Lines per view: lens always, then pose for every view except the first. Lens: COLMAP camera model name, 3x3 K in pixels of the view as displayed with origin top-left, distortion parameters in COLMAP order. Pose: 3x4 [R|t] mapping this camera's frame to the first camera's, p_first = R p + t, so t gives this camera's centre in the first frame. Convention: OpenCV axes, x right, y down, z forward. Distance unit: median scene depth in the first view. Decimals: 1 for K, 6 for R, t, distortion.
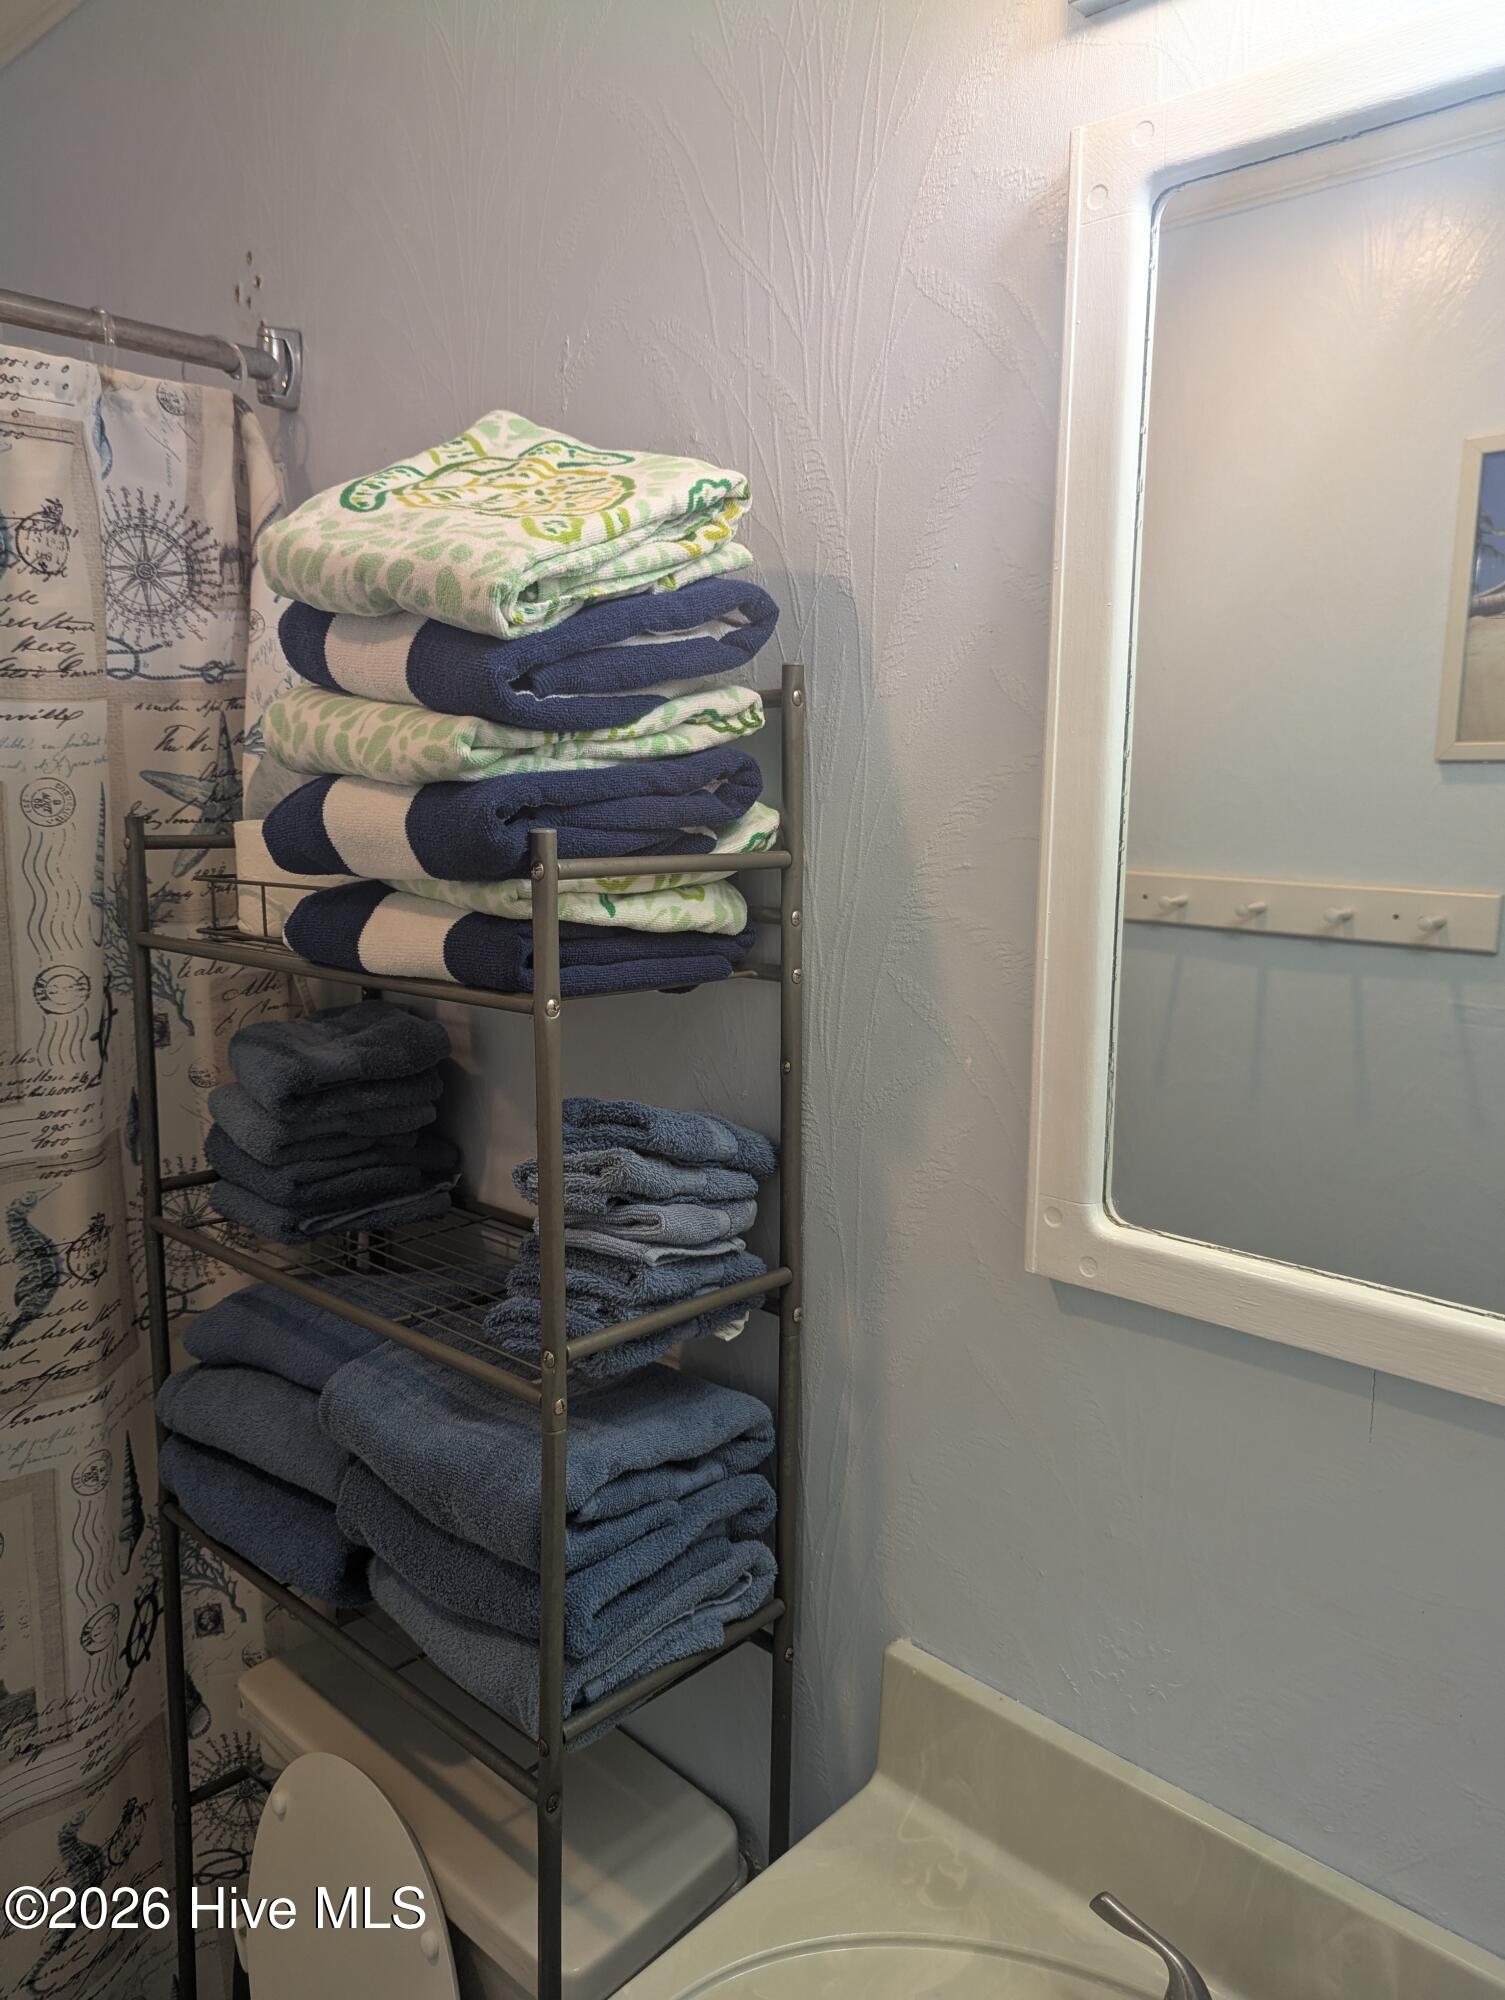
lens RADIAL K [[1404.3, 0, 736.3], [0, 1404.3, 1010.3], [0, 0, 1]] dist [0.065292, -0.061991]
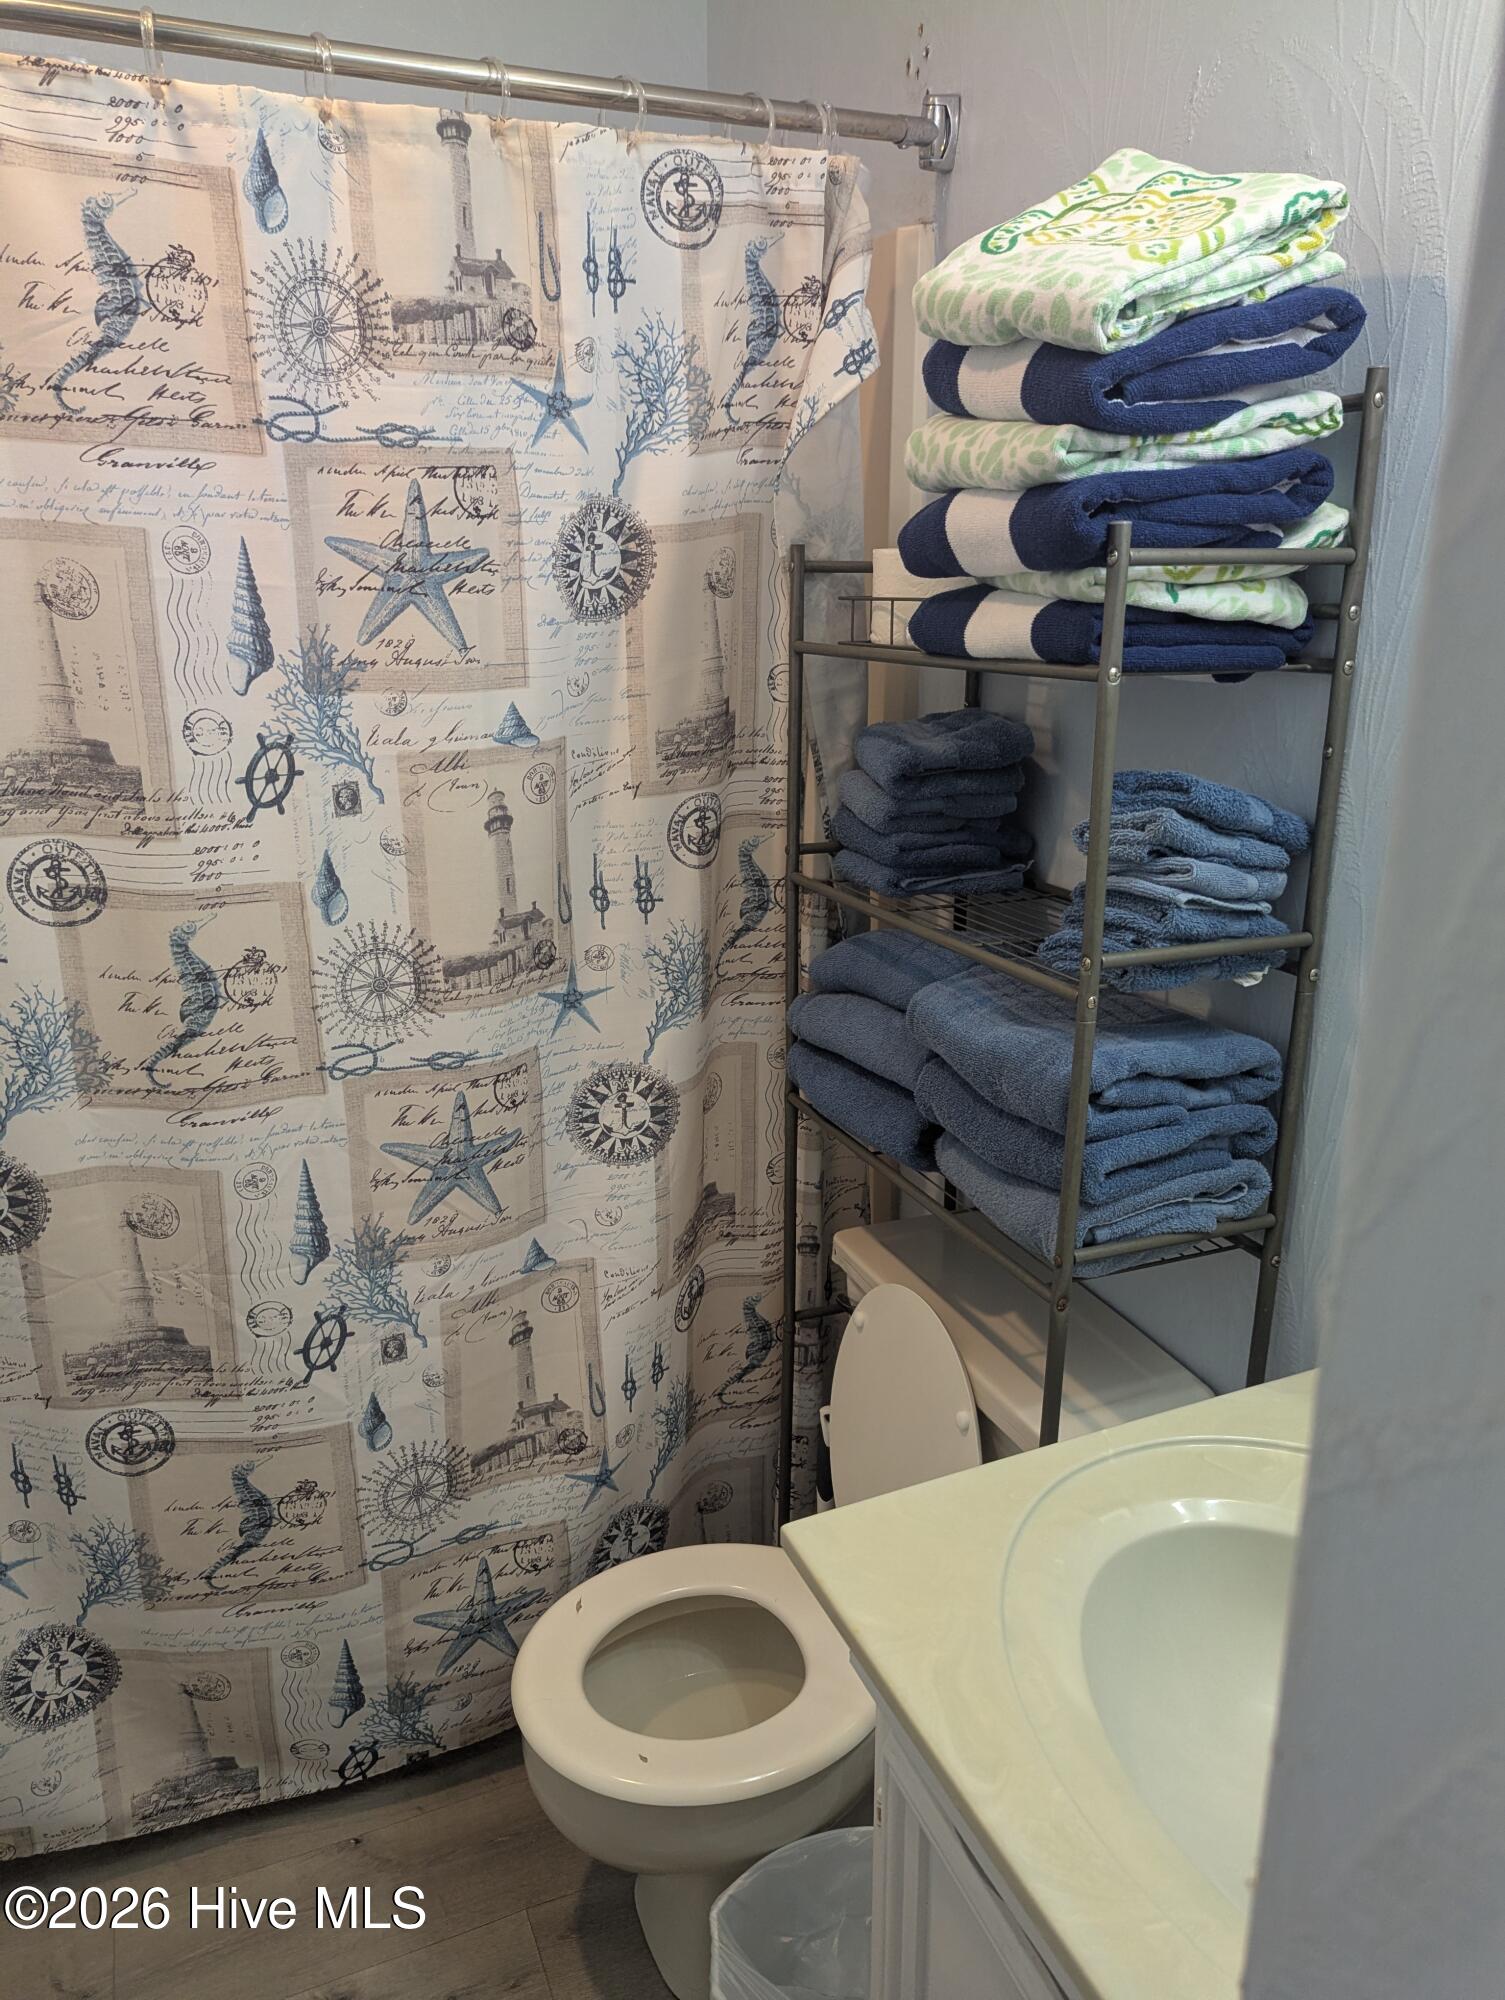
lens RADIAL K [[1404.3, 0, 761.9], [0, 1404.3, 1013.5], [0, 0, 1]] dist [0.065292, -0.061991]
pose [[0.919899, 0.108607, -0.376816, 0.073004], [-0.053954, 0.986798, 0.152702, 0.103565], [0.388426, -0.120140, 0.913614, -0.245018]]
